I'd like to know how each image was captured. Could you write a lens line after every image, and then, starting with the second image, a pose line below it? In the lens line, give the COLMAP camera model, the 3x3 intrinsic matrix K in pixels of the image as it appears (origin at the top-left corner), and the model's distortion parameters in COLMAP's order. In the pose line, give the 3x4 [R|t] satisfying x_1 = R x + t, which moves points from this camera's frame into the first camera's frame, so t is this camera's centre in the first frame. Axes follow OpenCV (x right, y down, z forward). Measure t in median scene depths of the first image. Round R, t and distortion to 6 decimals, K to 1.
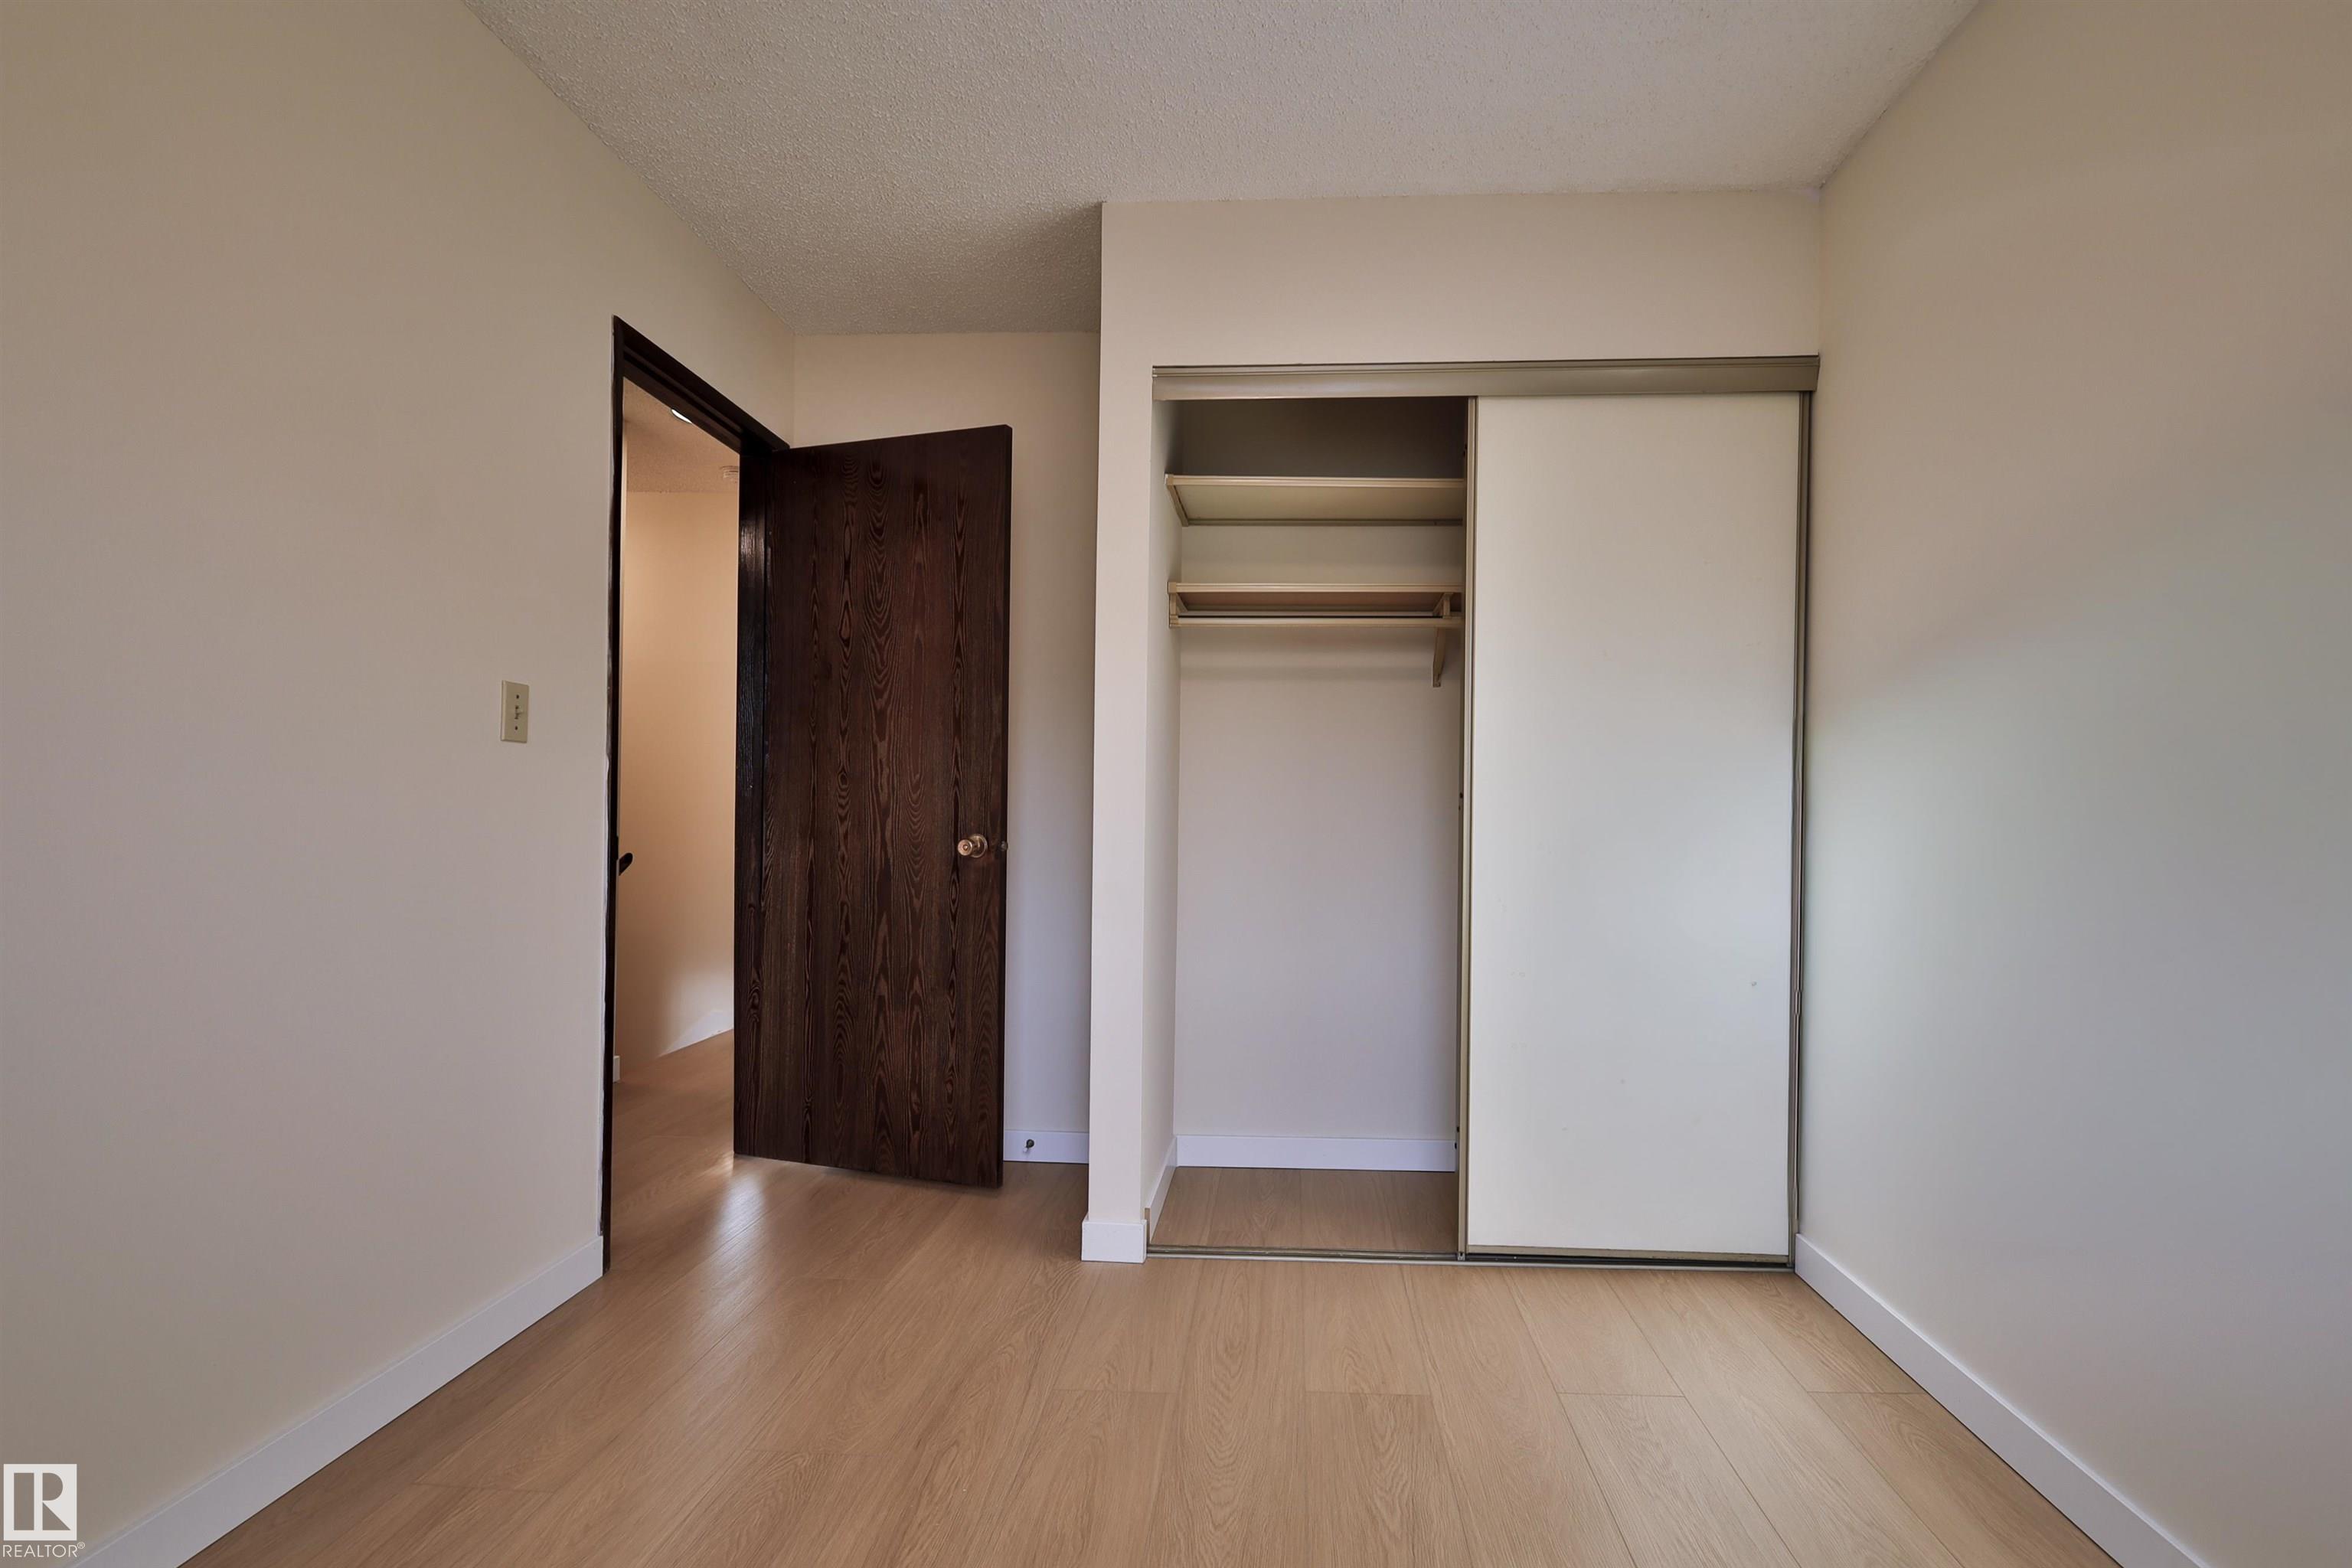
lens RADIAL K [[1113.7, 0, 1234.4], [0, 1113.7, 816.6], [0, 0, 1]] dist [0.003004, 0.000082]
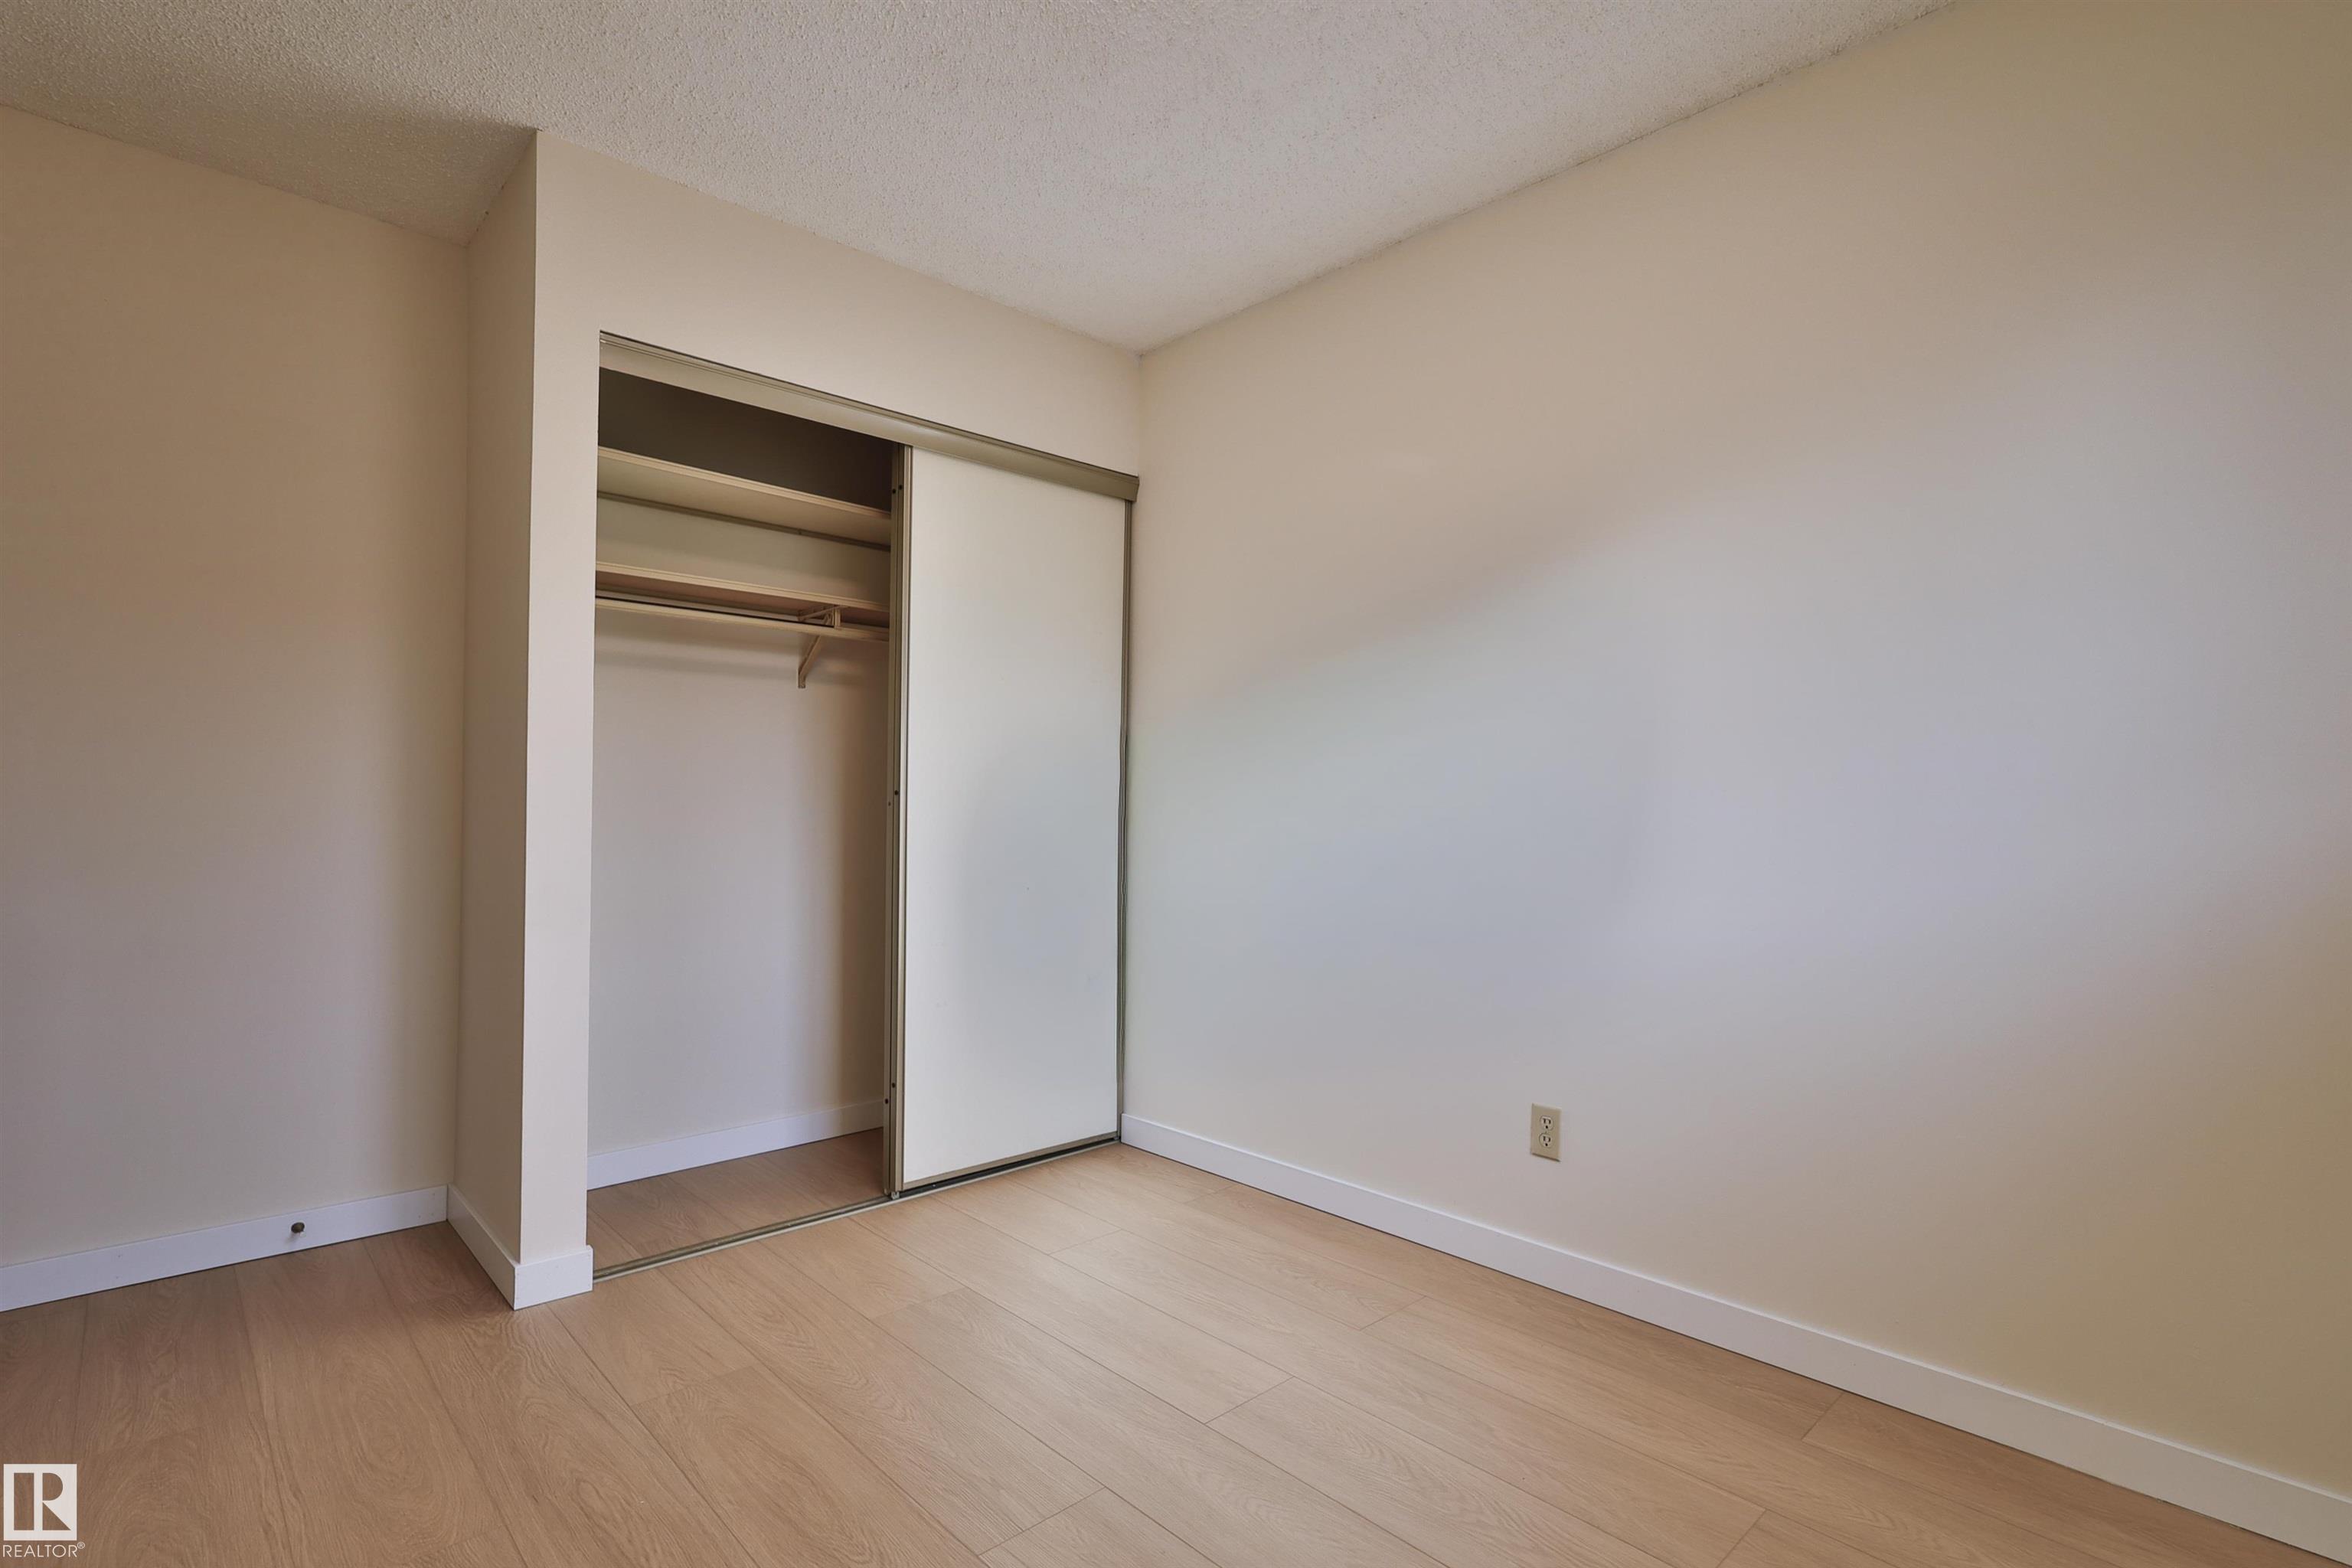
lens RADIAL K [[1113.7, 0, 1234.4], [0, 1113.7, 816.6], [0, 0, 1]] dist [0.003004, 0.000082]
pose [[0.677651, -0.009746, 0.735319, -0.402717], [0.004448, 0.999948, 0.009154, -0.002257], [-0.735370, -0.002932, 0.677659, -0.028060]]
